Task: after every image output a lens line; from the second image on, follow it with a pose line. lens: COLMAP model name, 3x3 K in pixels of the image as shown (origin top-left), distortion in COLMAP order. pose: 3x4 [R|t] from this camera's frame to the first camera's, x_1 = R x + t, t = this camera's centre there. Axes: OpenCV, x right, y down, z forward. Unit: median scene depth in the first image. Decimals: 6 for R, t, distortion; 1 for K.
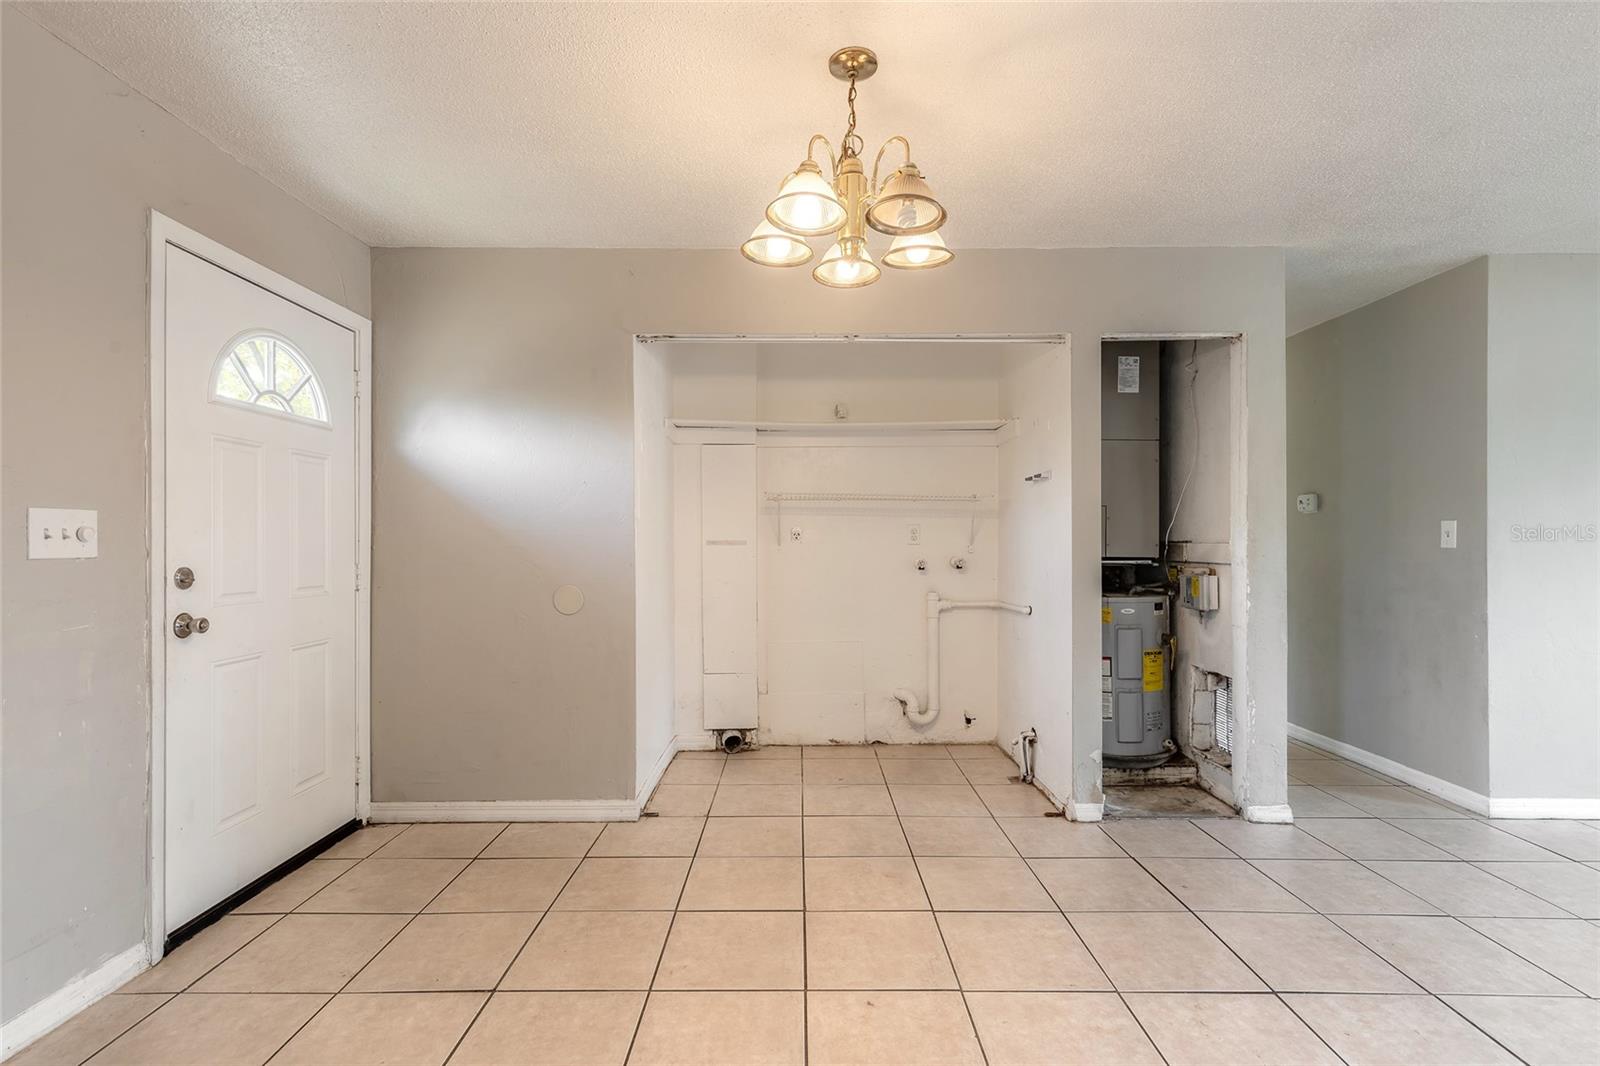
lens RADIAL K [[726.7, 0, 802.7], [0, 726.7, 537.9], [0, 0, 1]] dist [0.022787, -0.015851]
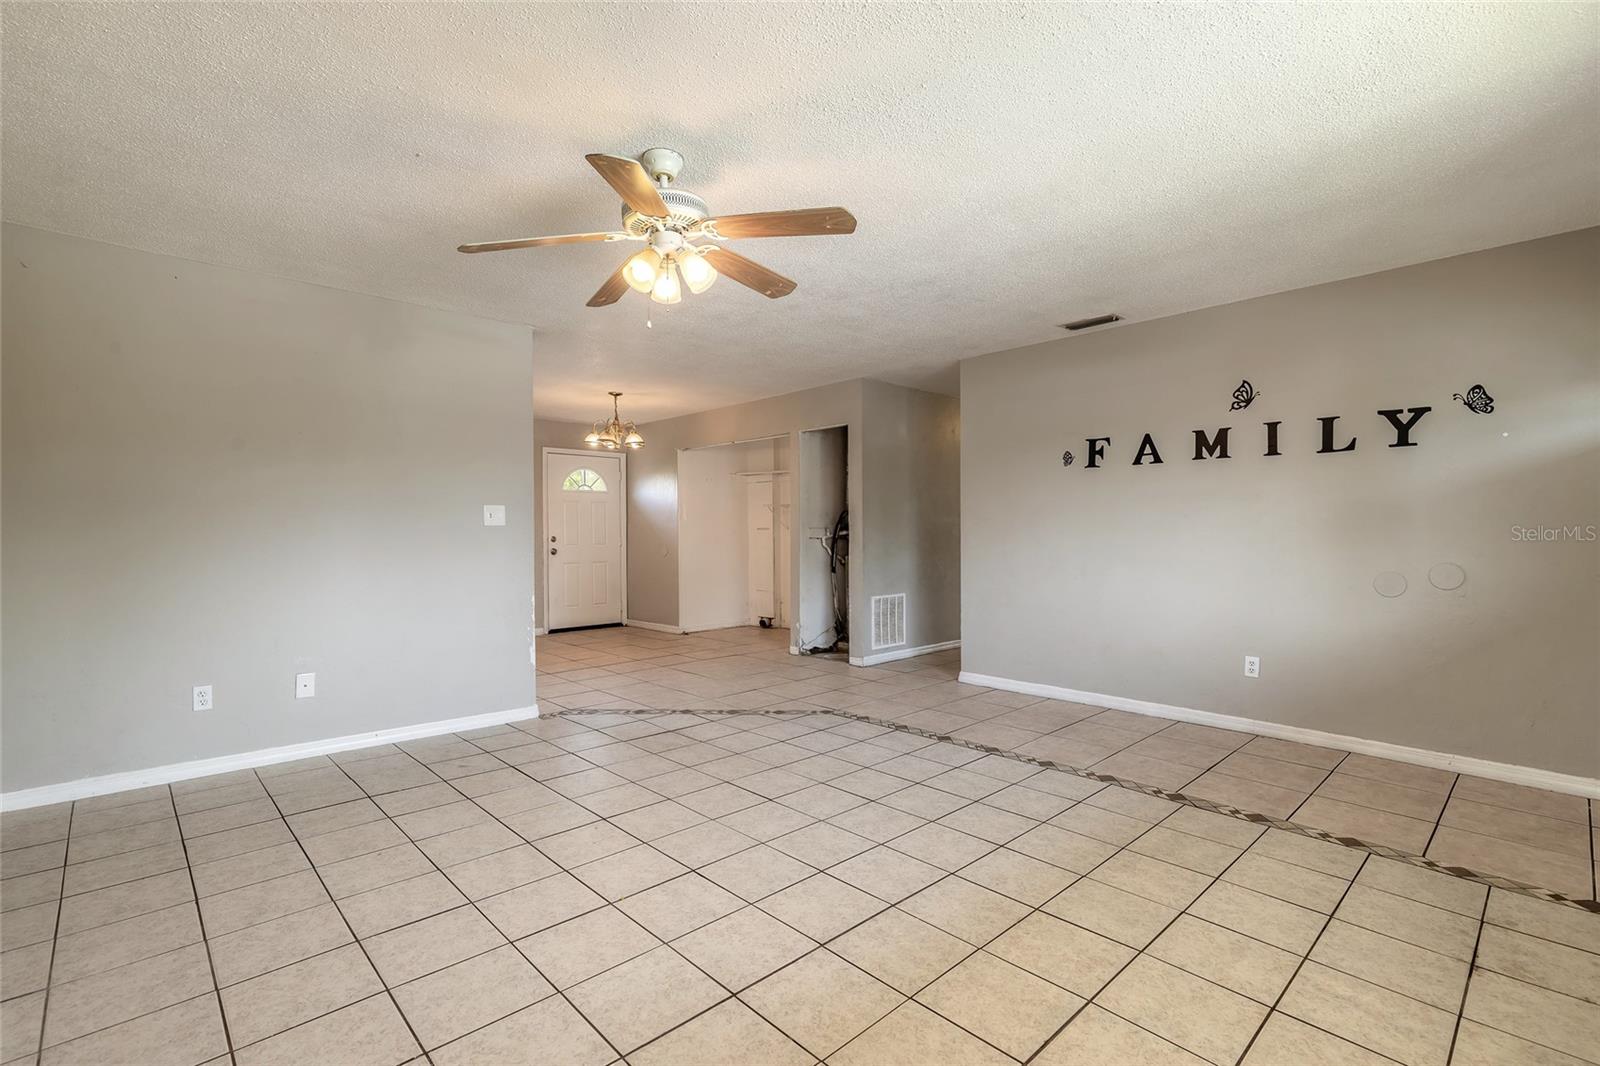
lens RADIAL K [[726.7, 0, 802.7], [0, 726.7, 537.9], [0, 0, 1]] dist [0.022787, -0.015851]
pose [[0.689552, 0.003499, -0.724228, 2.067765], [0.010986, 0.999823, 0.015290, 0.002577], [0.724153, -0.018499, 0.689391, -0.503490]]
